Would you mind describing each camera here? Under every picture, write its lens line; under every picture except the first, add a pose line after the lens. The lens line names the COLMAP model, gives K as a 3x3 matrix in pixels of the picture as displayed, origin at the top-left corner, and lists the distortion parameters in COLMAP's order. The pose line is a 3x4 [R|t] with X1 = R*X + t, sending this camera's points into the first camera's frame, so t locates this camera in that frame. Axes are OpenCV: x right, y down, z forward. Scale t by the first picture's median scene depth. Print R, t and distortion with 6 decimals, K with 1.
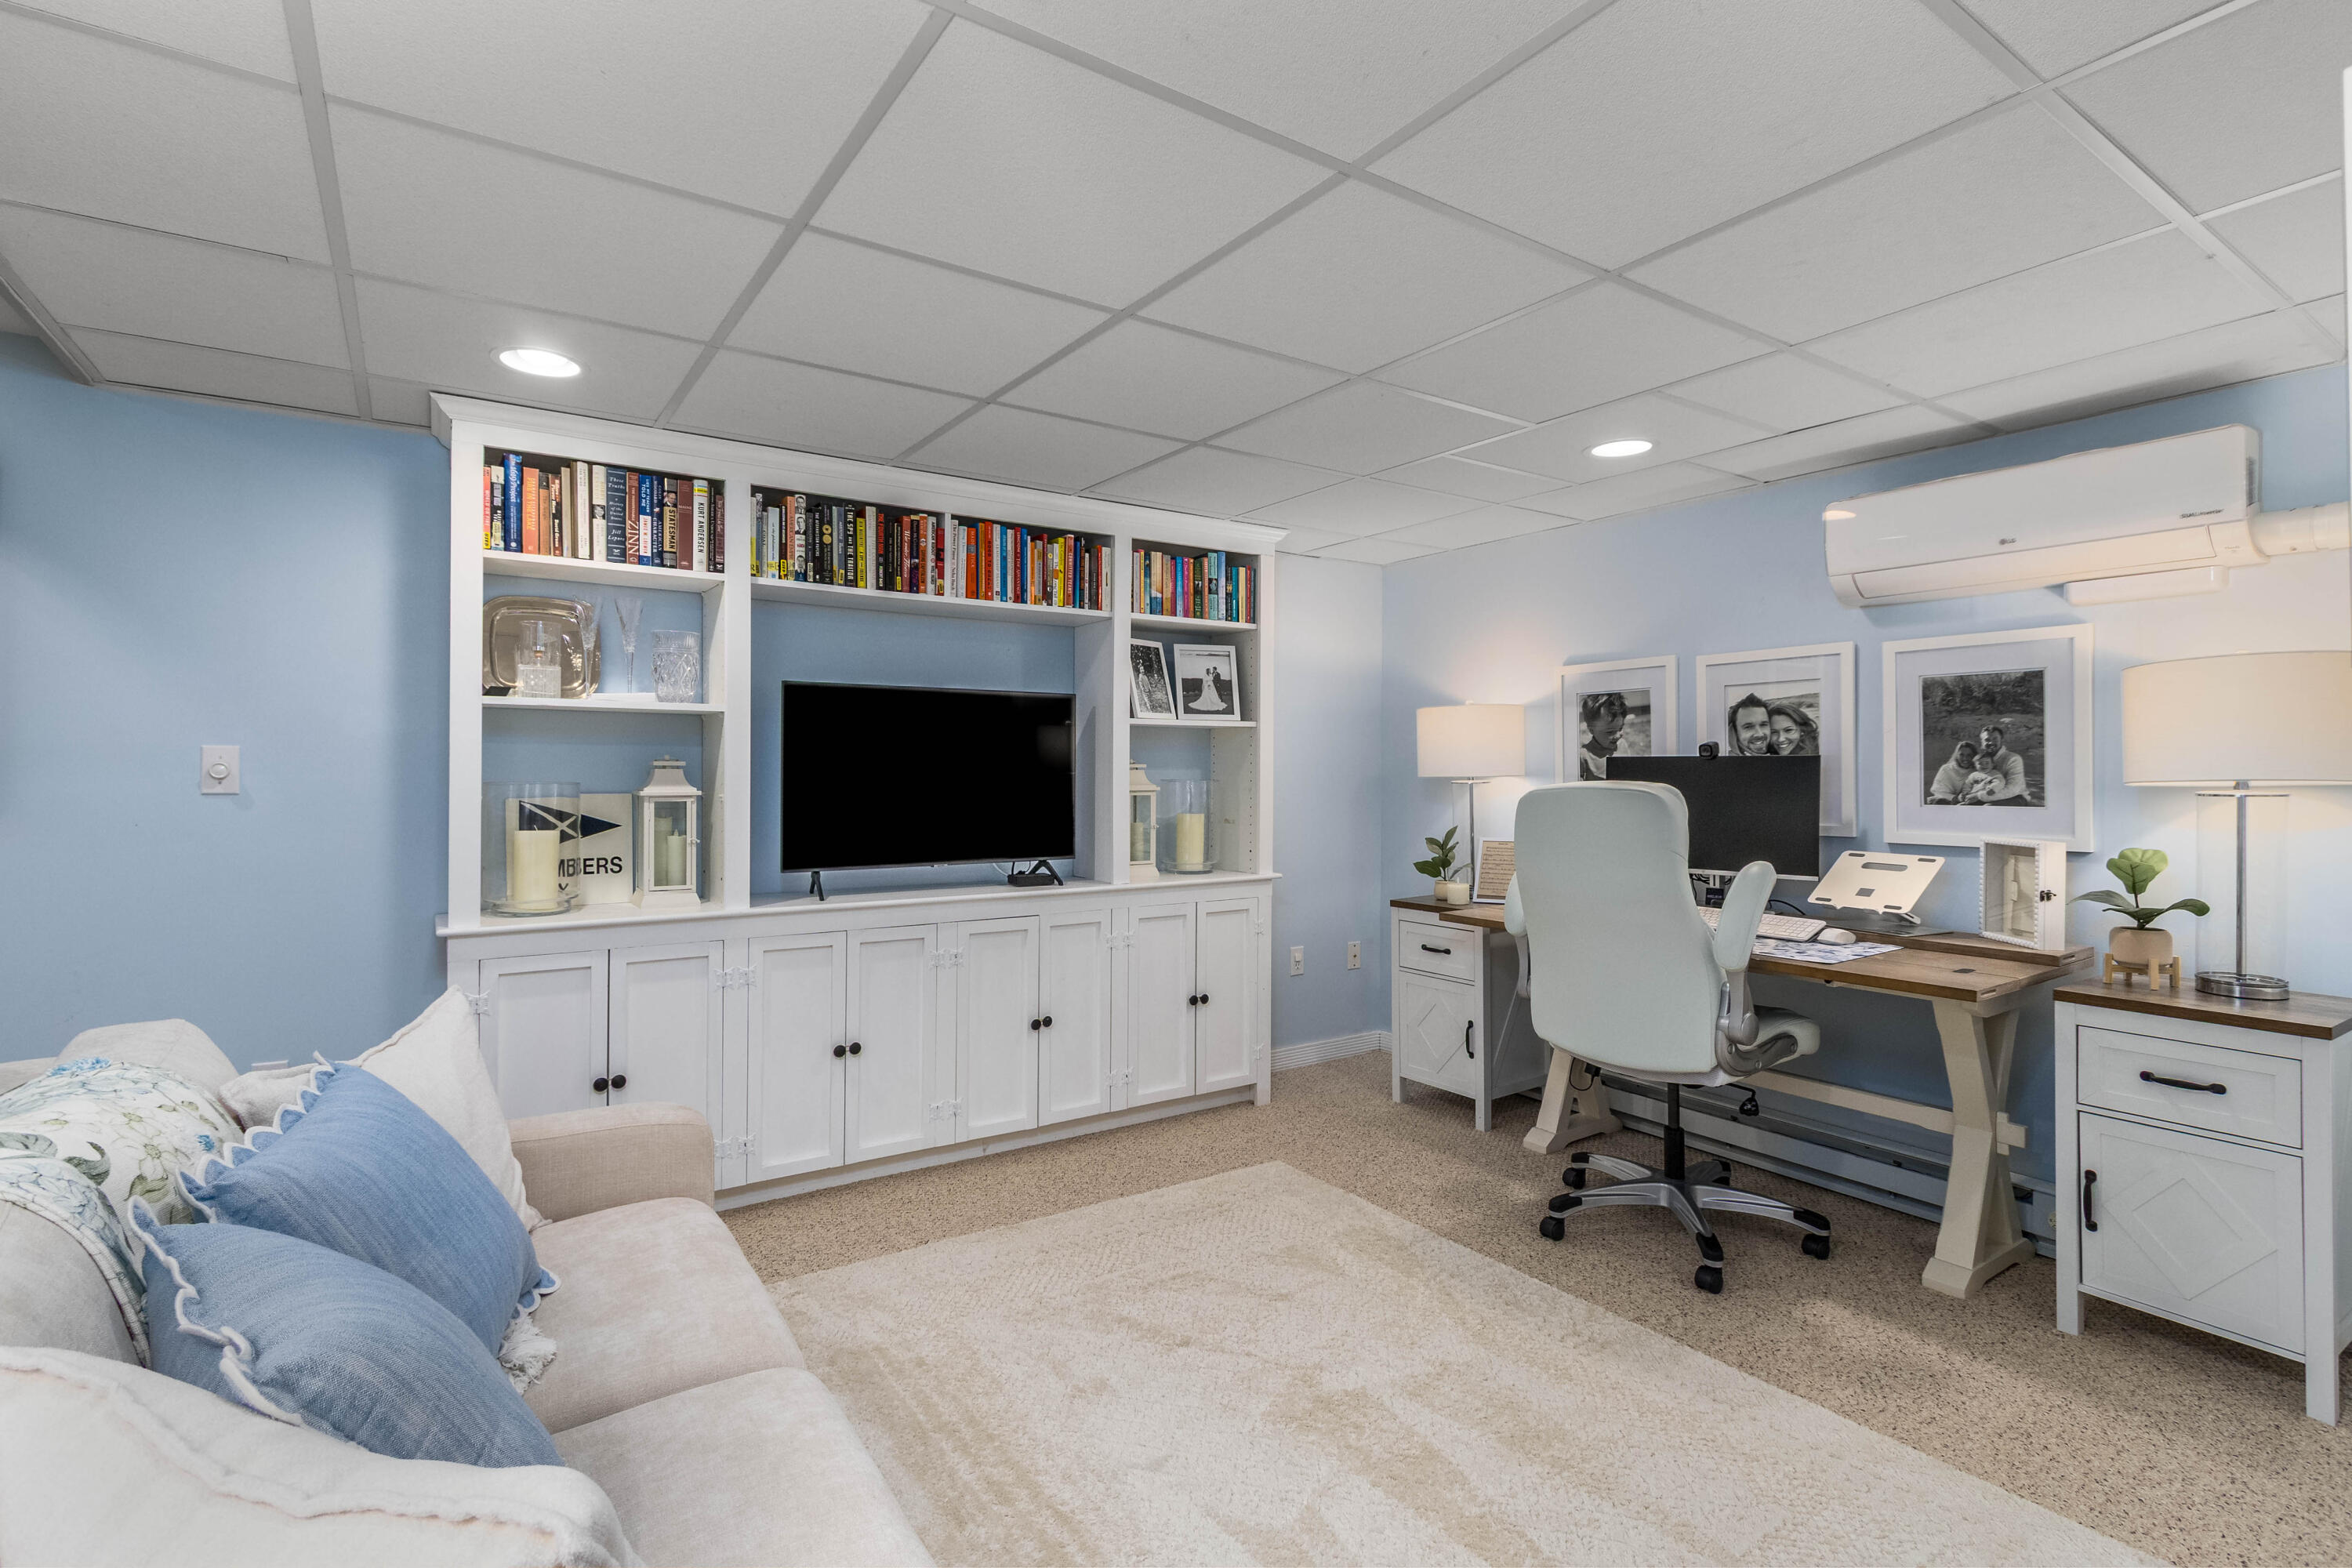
lens RADIAL K [[1090.1, 0, 1163.9], [0, 1090.1, 770.9], [0, 0, 1]] dist [-0.002360, 0.000396]
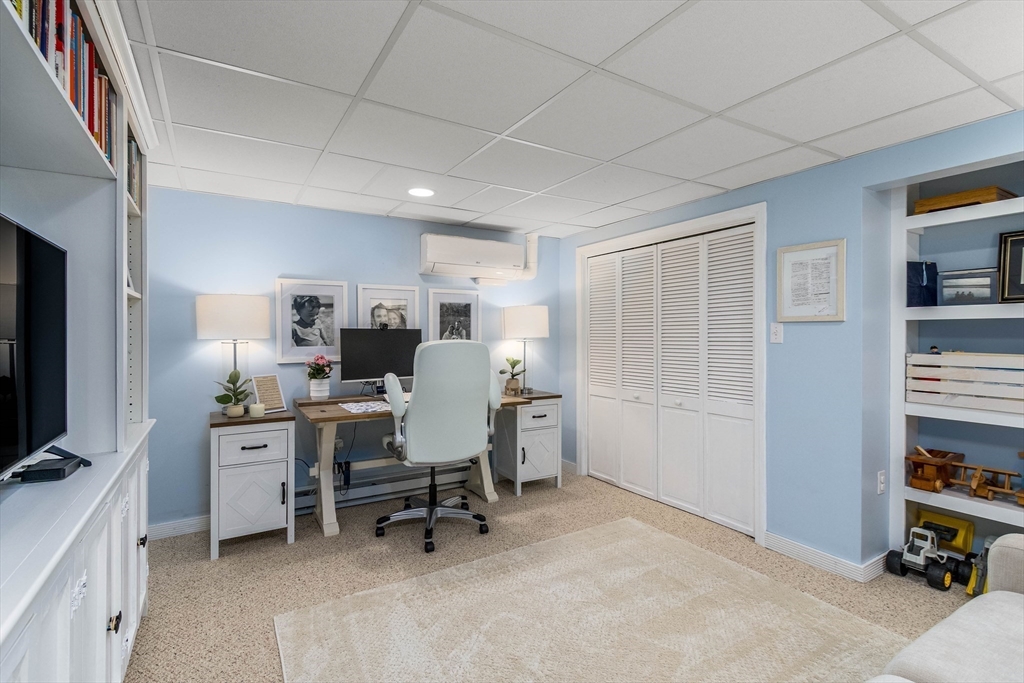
lens RADIAL K [[474.6, 0, 505.6], [0, 474.6, 339.0], [0, 0, 1]] dist [-0.002360, 0.000396]
pose [[0.050277, -0.013252, 0.998647, -0.493968], [-0.001736, 0.999909, 0.013356, -0.005941], [-0.998734, -0.002405, 0.050250, 0.692013]]
